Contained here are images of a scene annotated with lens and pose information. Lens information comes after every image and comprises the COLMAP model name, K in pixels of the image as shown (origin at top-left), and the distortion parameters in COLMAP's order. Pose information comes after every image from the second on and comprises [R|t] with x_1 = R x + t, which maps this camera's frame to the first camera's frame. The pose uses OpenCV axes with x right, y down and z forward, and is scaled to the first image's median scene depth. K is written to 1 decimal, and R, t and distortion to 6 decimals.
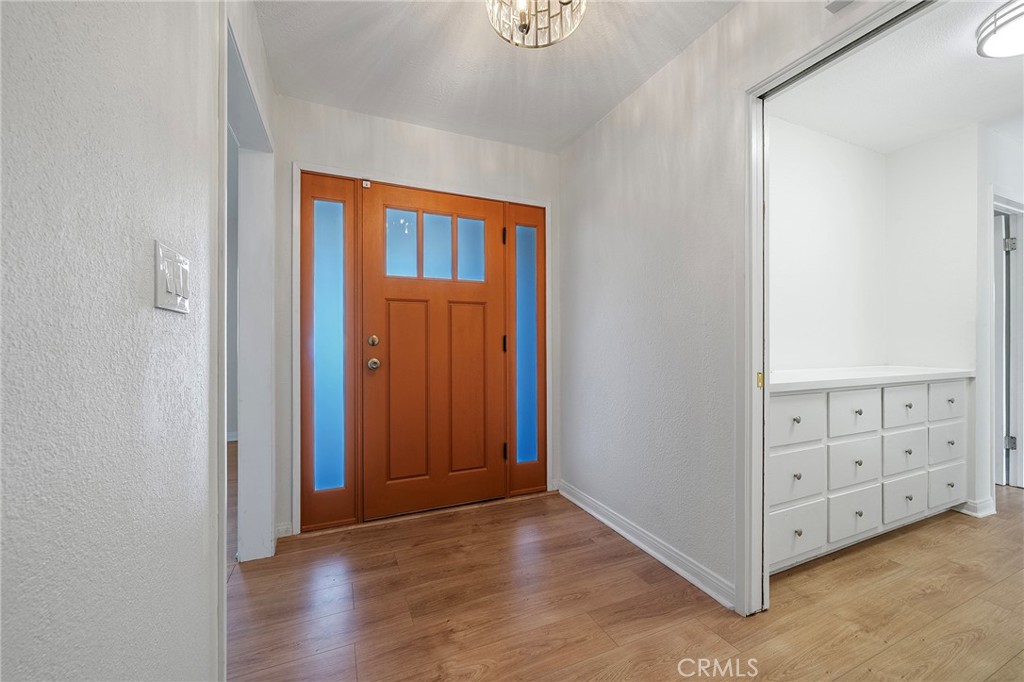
lens RADIAL K [[395.2, 0, 511.1], [0, 395.2, 345.1], [0, 0, 1]] dist [-0.000184, 0.000017]
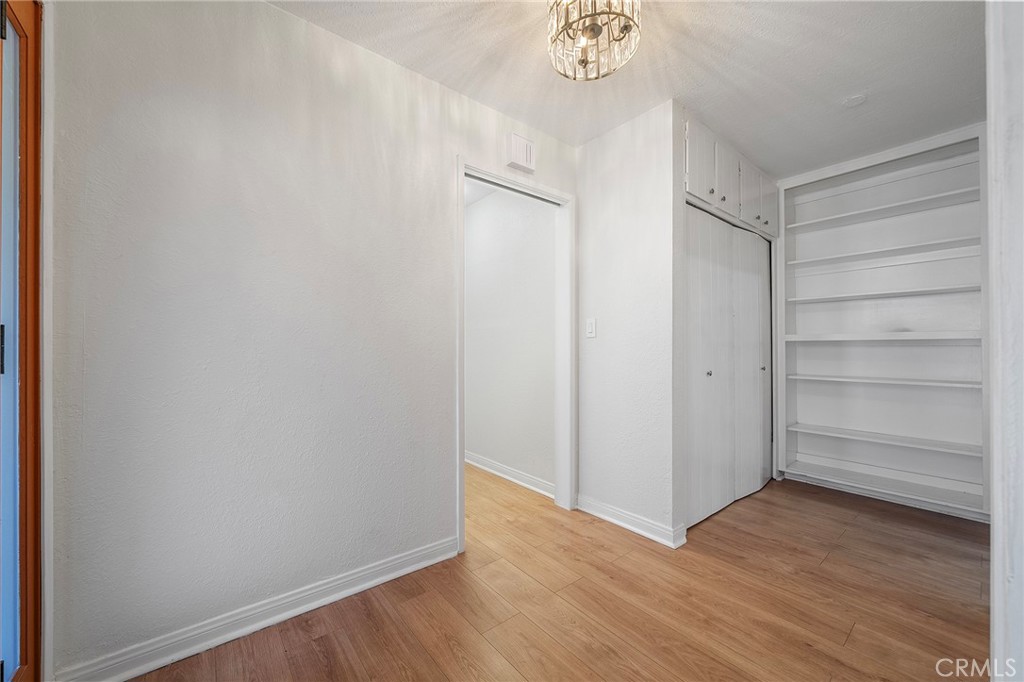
lens RADIAL K [[388.3, 0, 510.7], [0, 388.3, 346.5], [0, 0, 1]] dist [0.000145, 0.000012]
pose [[-0.257181, 0.006321, 0.966342, -0.673436], [0.002735, 0.999979, -0.005814, -0.003601], [-0.966359, 0.001147, -0.257193, 1.085168]]
